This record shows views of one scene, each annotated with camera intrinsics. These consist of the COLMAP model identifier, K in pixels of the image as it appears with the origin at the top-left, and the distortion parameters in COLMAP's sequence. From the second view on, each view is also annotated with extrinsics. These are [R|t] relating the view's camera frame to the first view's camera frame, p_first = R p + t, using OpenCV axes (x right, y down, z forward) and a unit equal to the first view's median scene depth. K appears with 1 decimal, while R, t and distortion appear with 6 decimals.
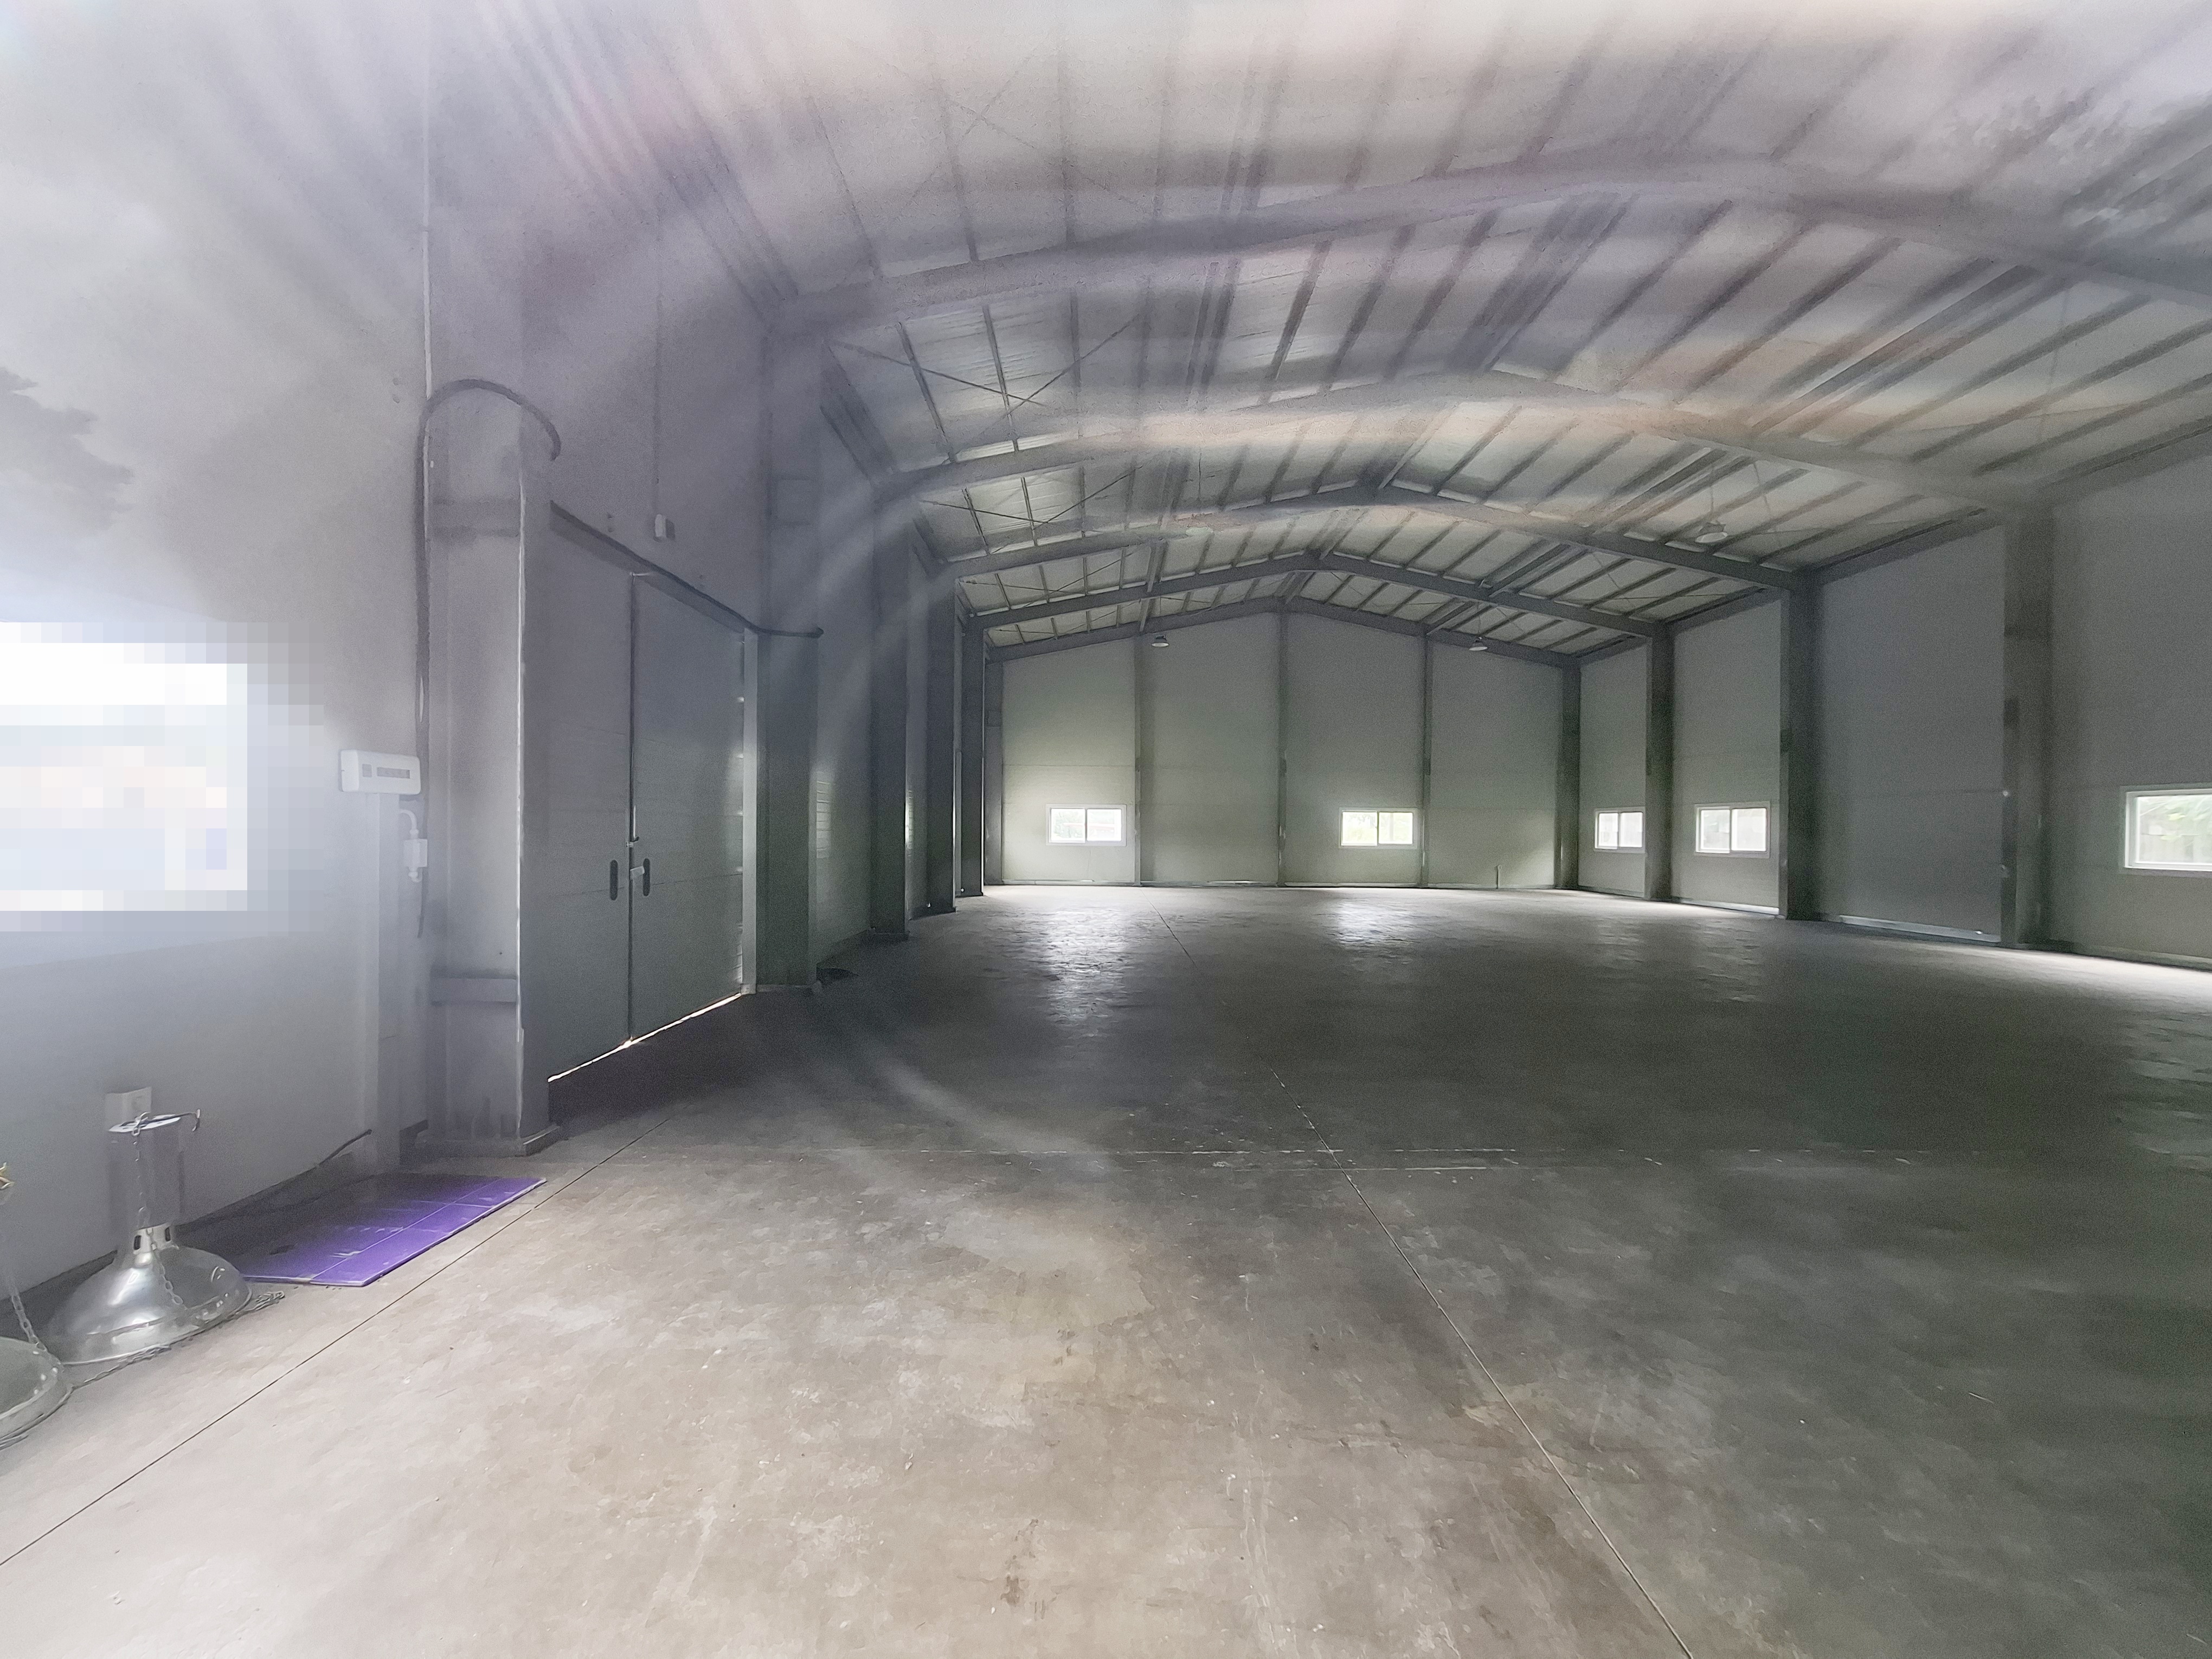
lens RADIAL K [[874.1, 0, 1094.4], [0, 874.1, 831.4], [0, 0, 1]] dist [-0.007625, 0.000382]
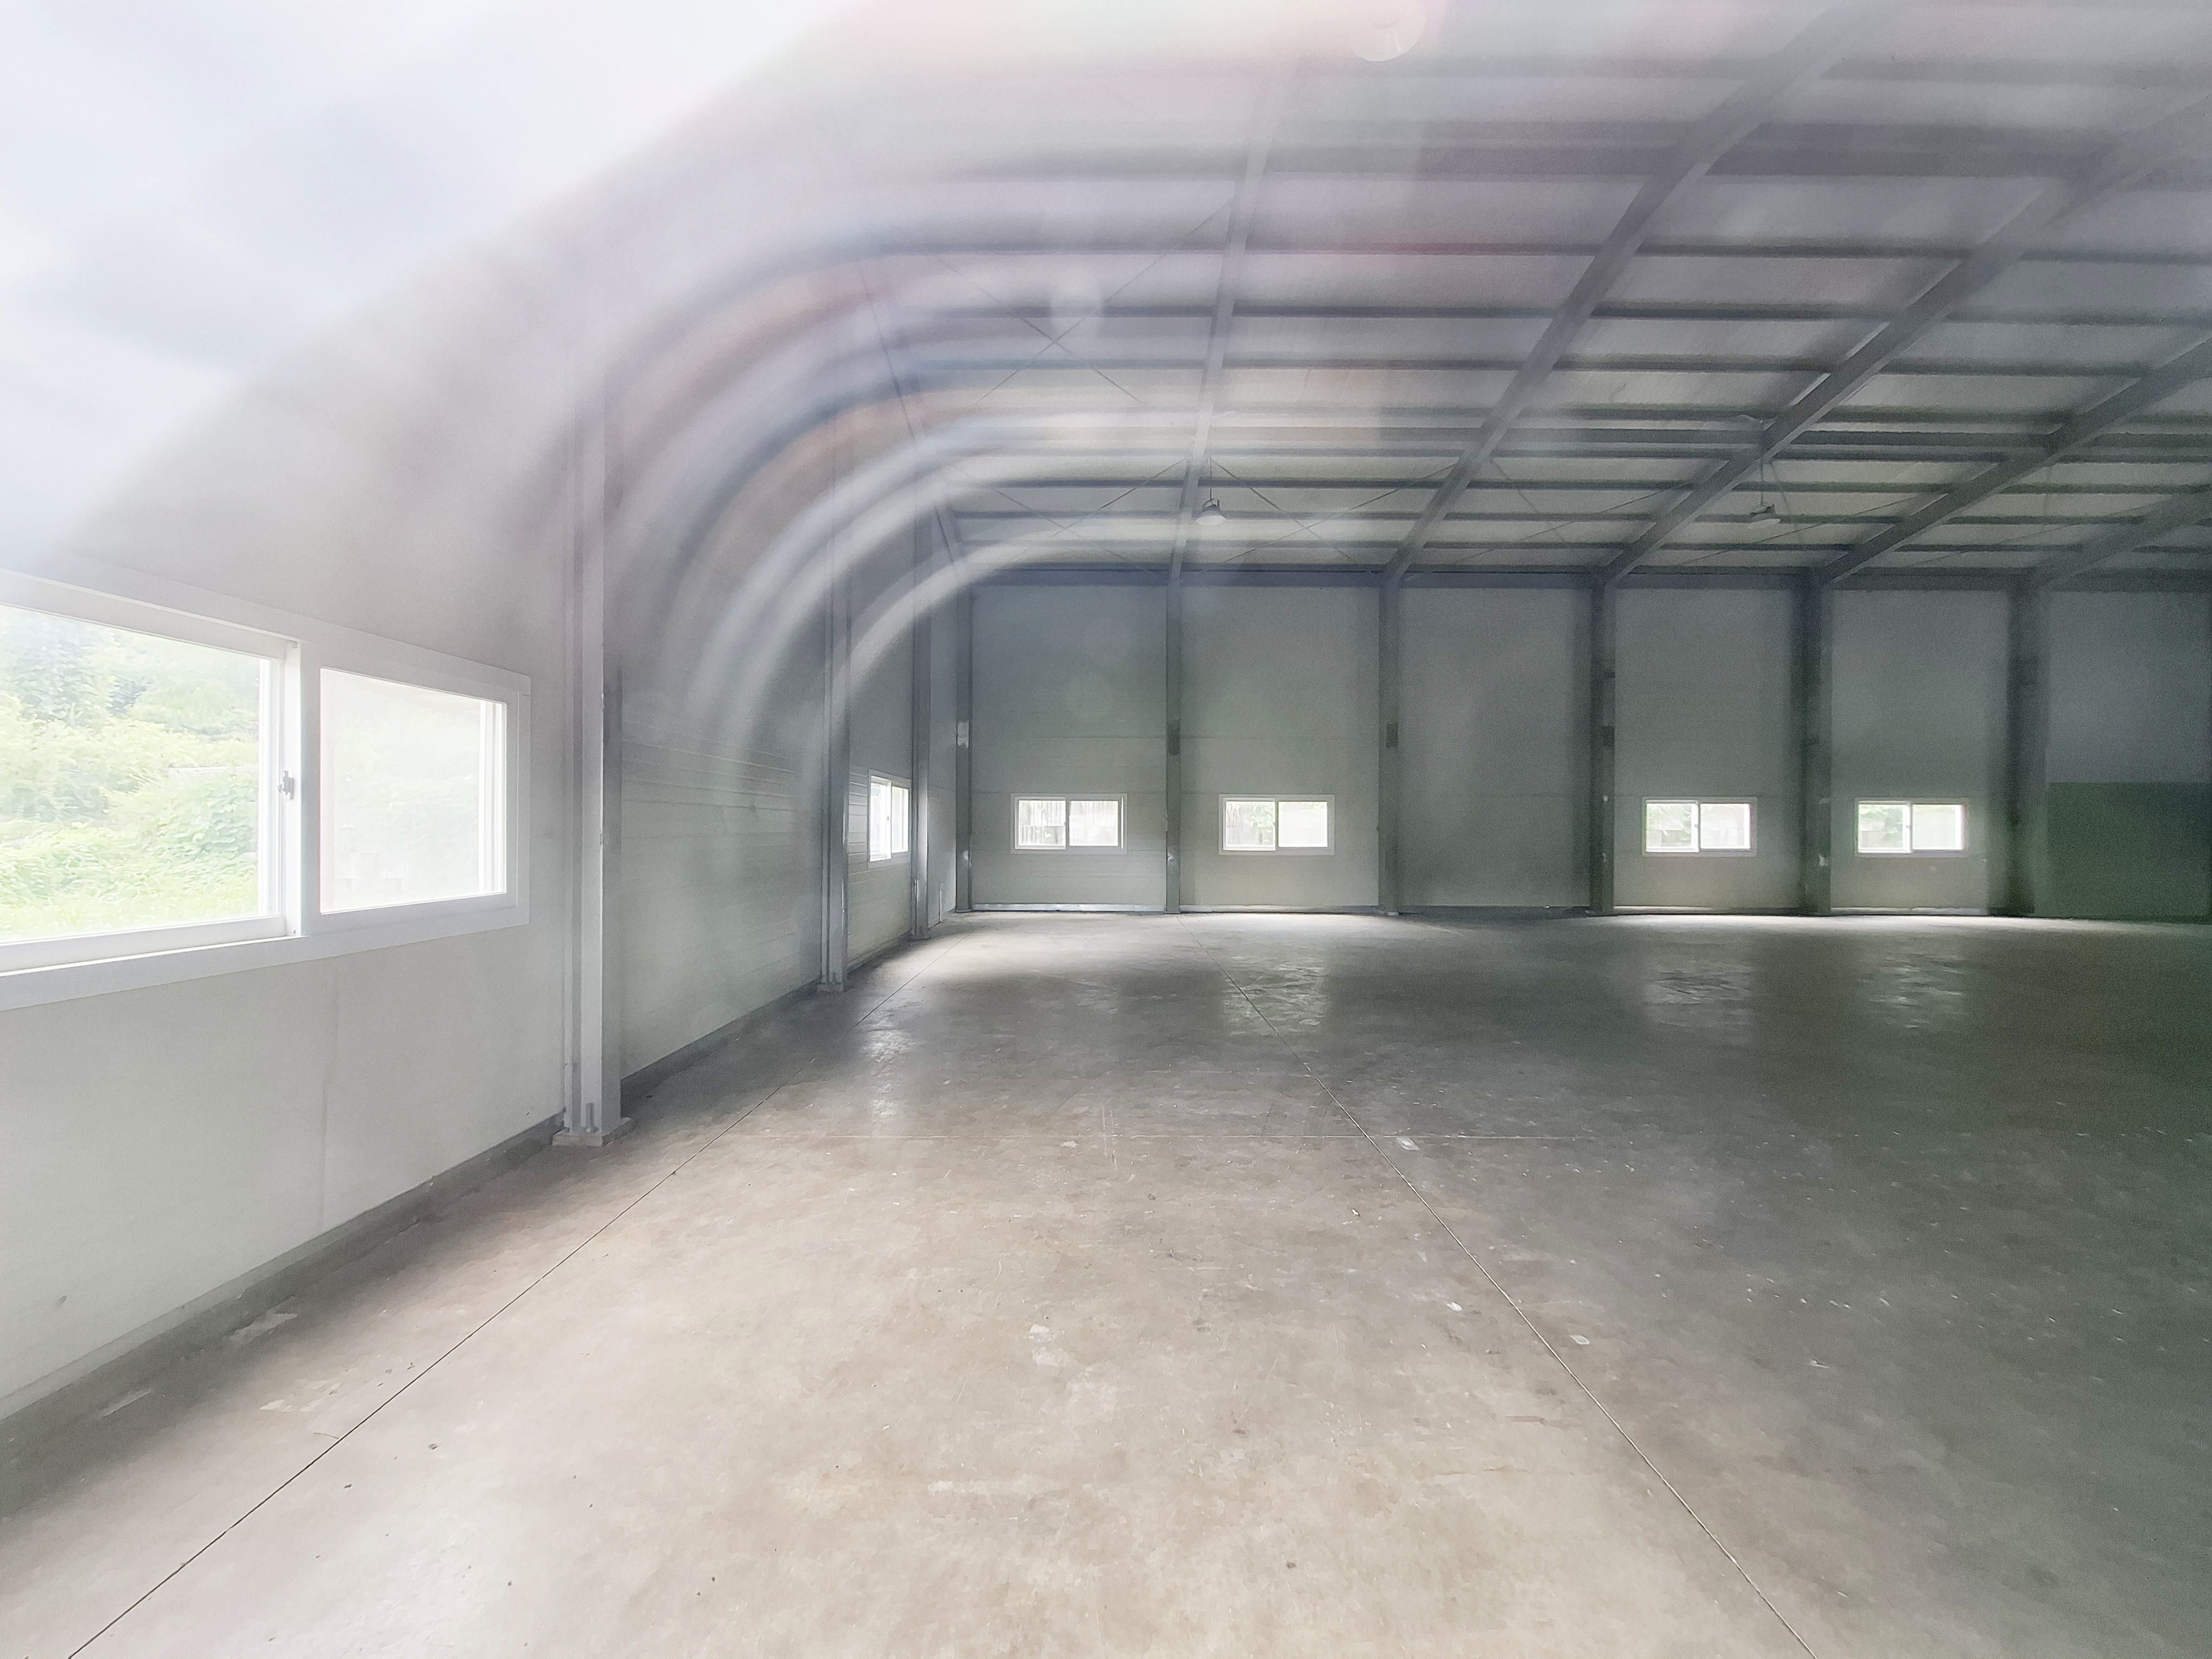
lens RADIAL K [[874.1, 0, 1094.4], [0, 874.1, 831.4], [0, 0, 1]] dist [-0.007625, 0.000382]
pose [[-0.004529, -0.010256, 0.999937, -0.998227], [-0.004880, 0.999936, 0.010234, -0.013887], [-0.999978, -0.004834, -0.004578, 6.709714]]
